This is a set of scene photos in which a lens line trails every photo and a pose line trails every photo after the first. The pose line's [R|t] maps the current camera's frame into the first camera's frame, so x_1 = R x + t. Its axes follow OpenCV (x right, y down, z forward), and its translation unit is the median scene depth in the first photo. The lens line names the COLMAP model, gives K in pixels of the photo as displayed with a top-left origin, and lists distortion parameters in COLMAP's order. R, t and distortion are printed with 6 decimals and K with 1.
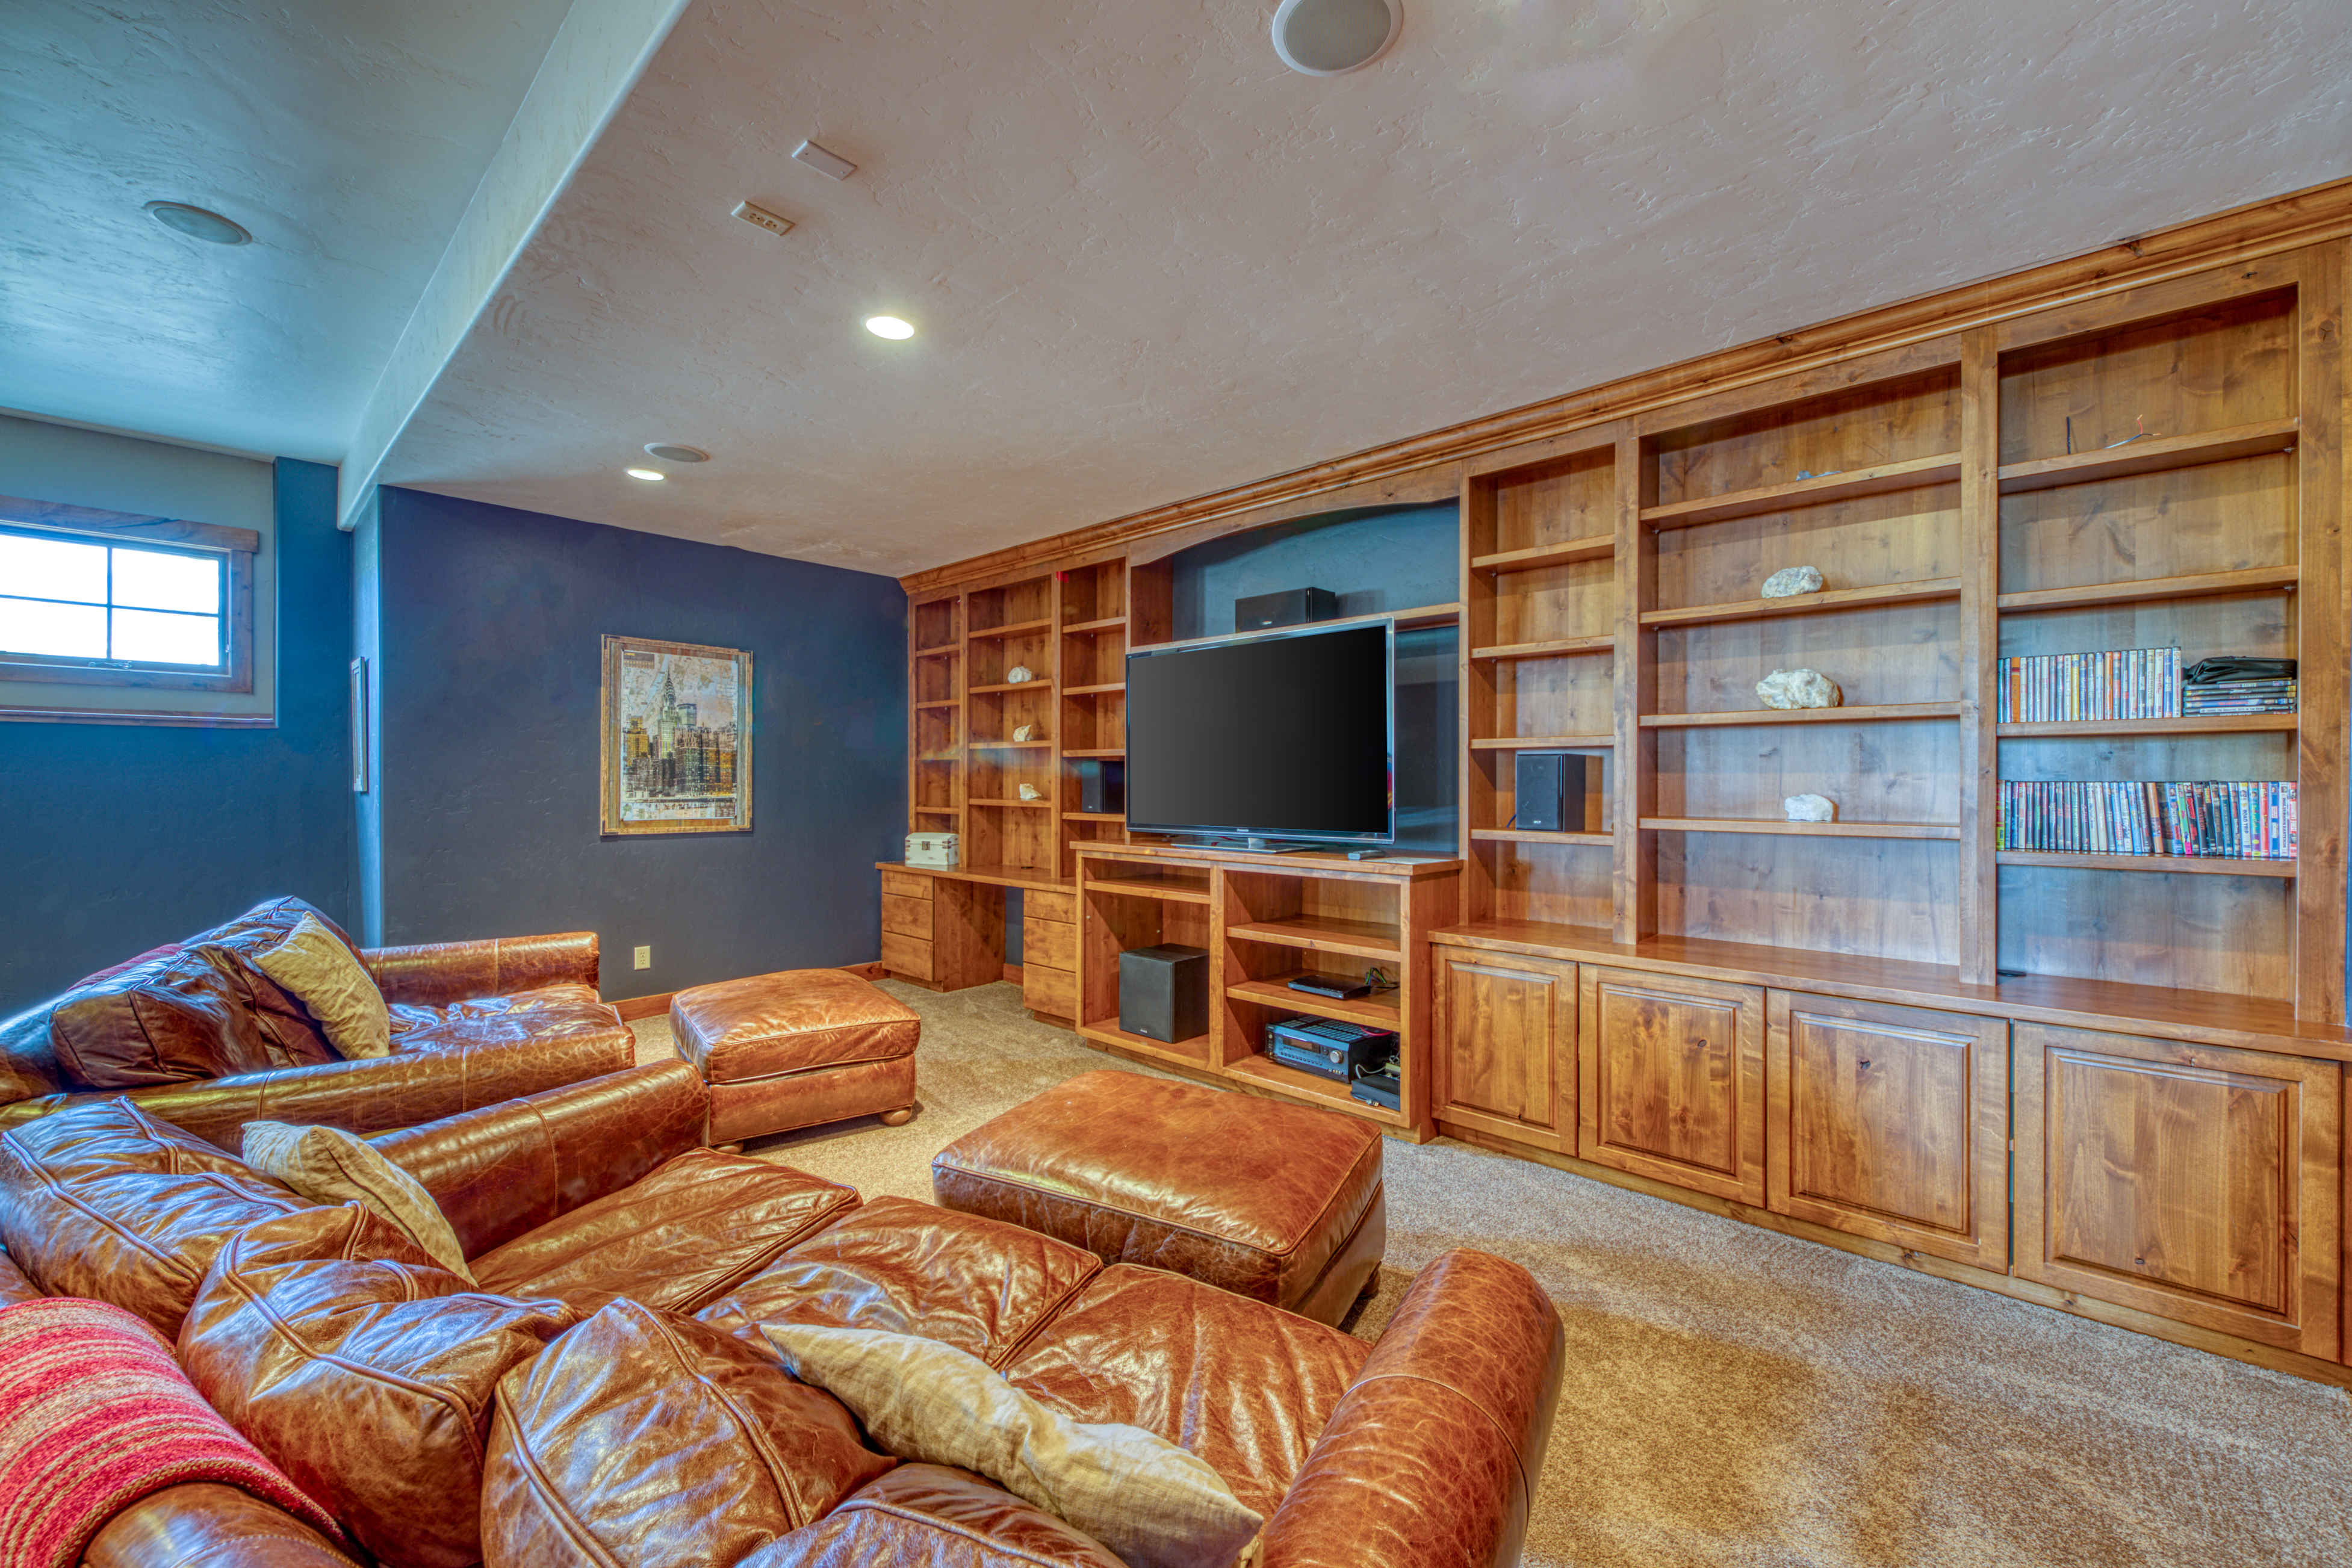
lens RADIAL K [[928.4, 0, 1185.9], [0, 928.4, 779.2], [0, 0, 1]] dist [0.003186, 0.000290]
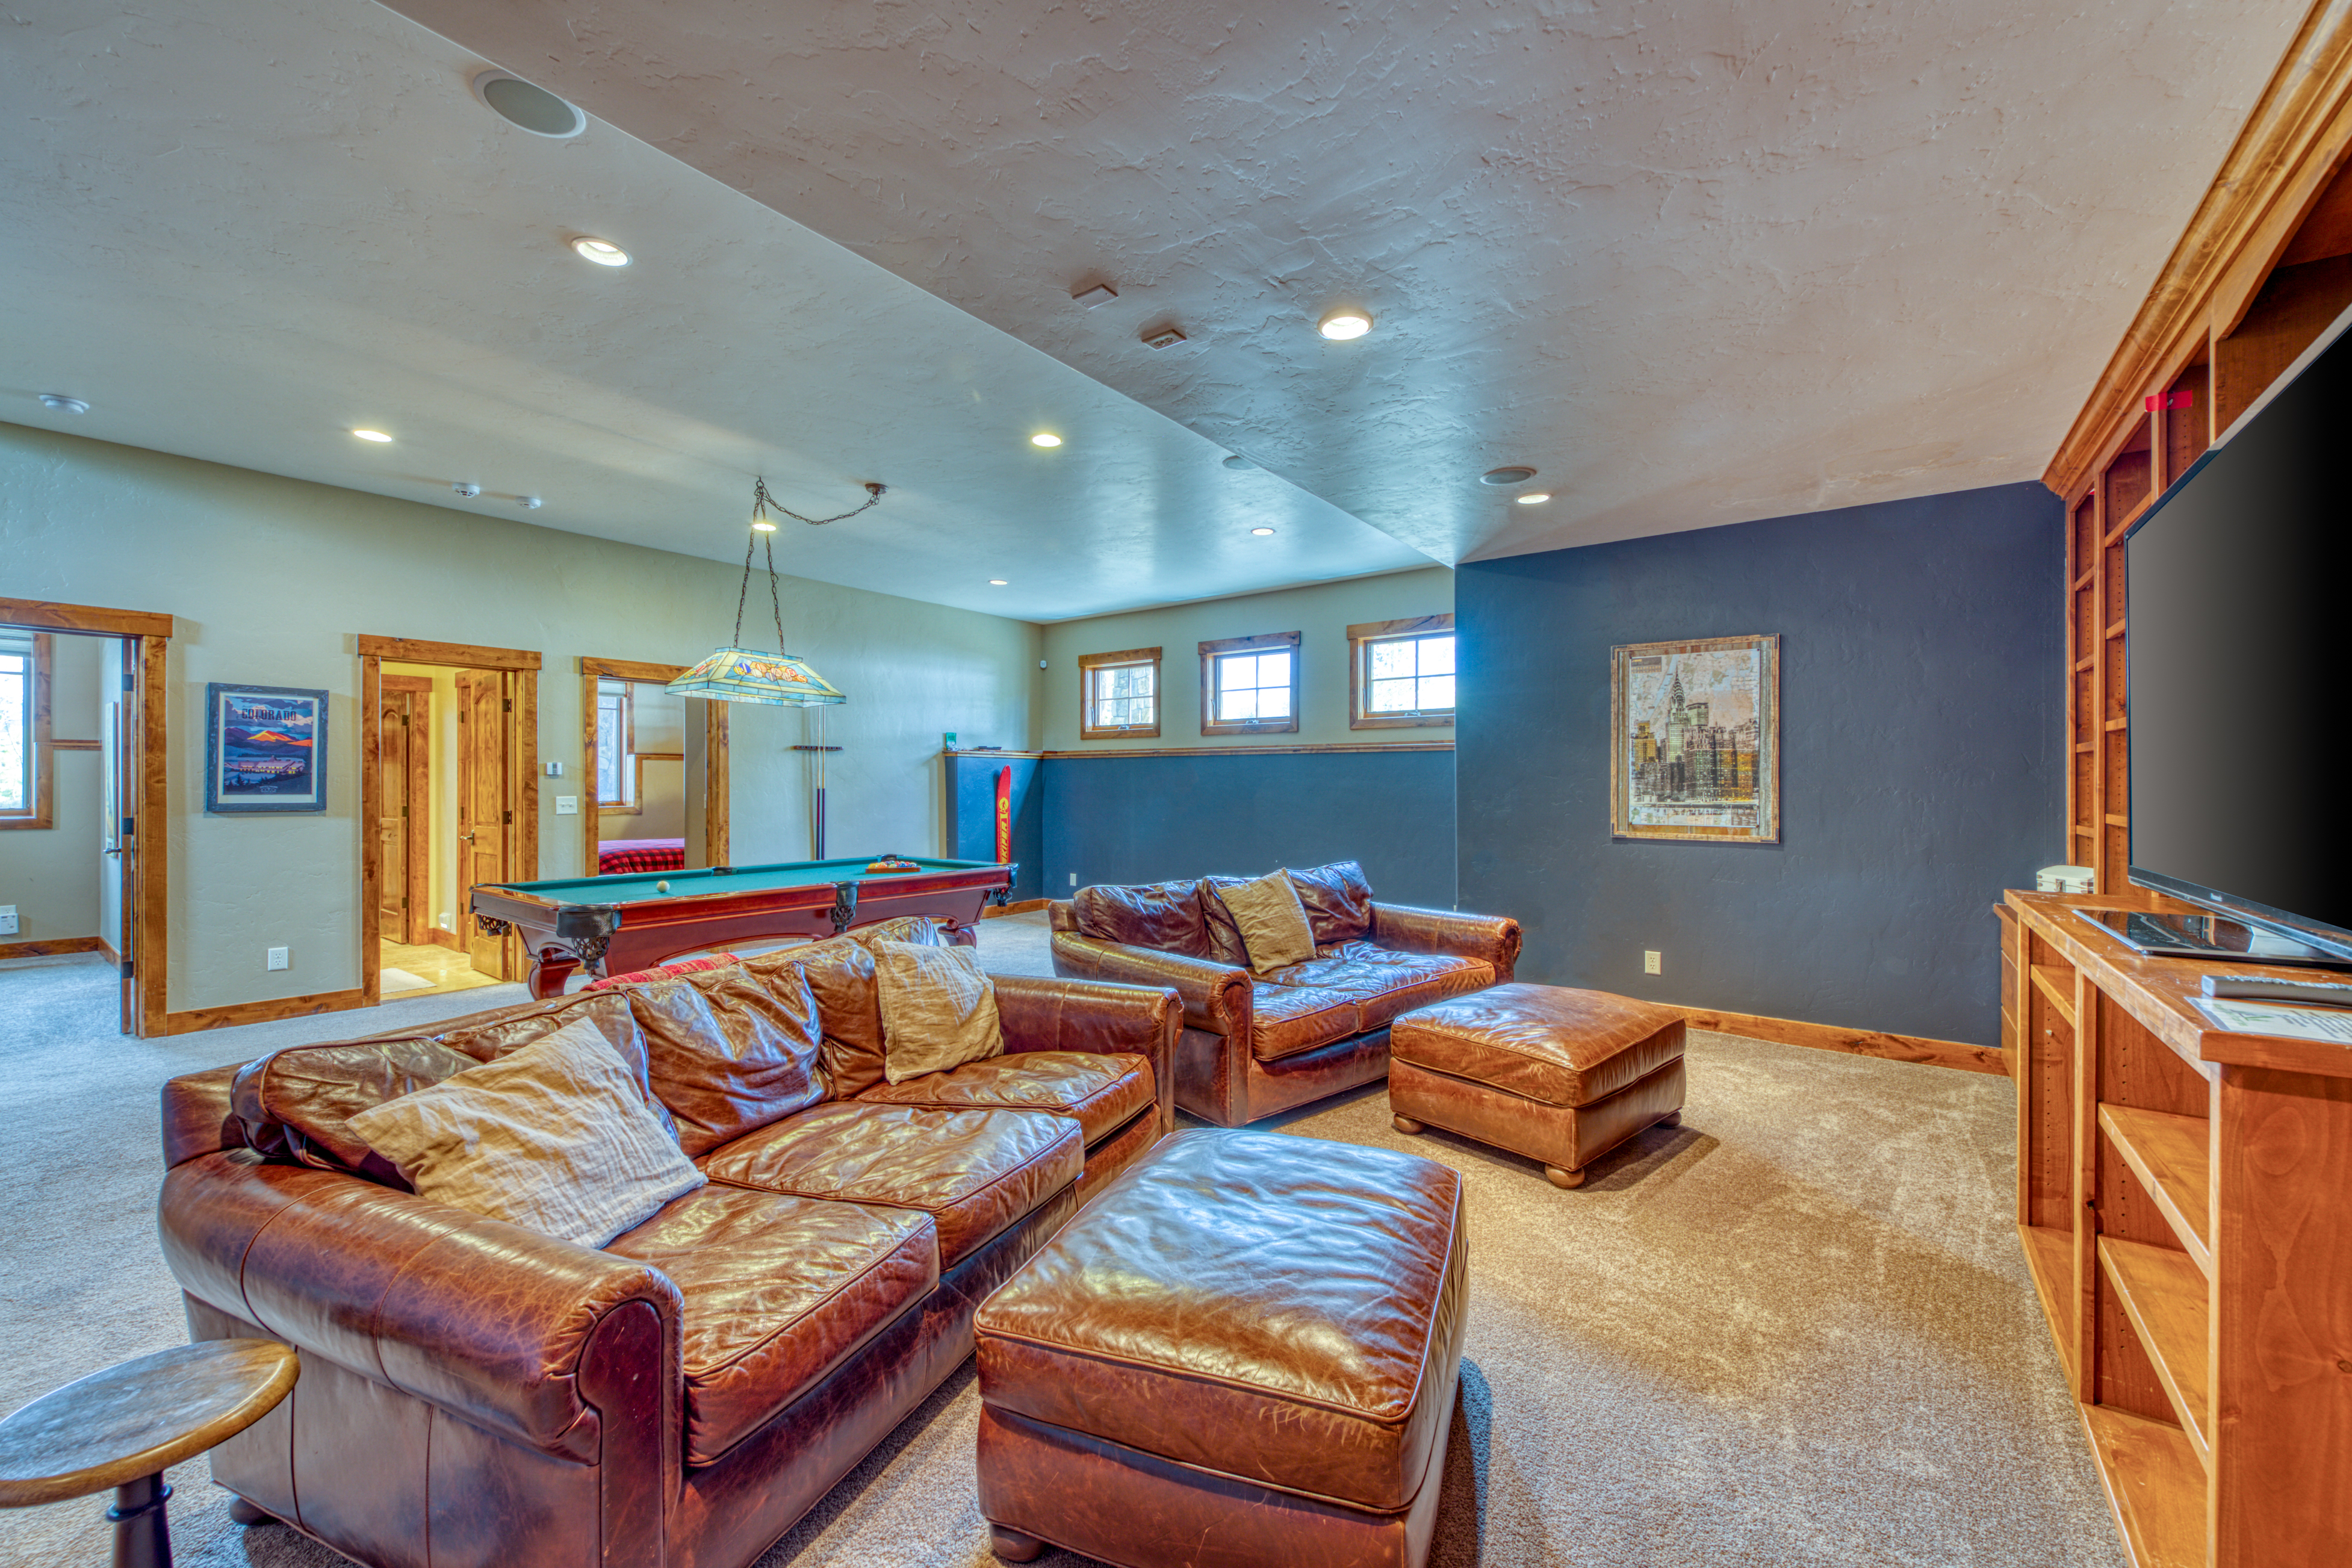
lens RADIAL K [[928.4, 0, 1186.7], [0, 928.4, 787.8], [0, 0, 1]] dist [0.003186, 0.000290]
pose [[0.104656, 0.000543, -0.994508, 0.349806], [0.002932, 0.999995, 0.000854, 0.002143], [0.994504, -0.003006, 0.104654, 0.392150]]
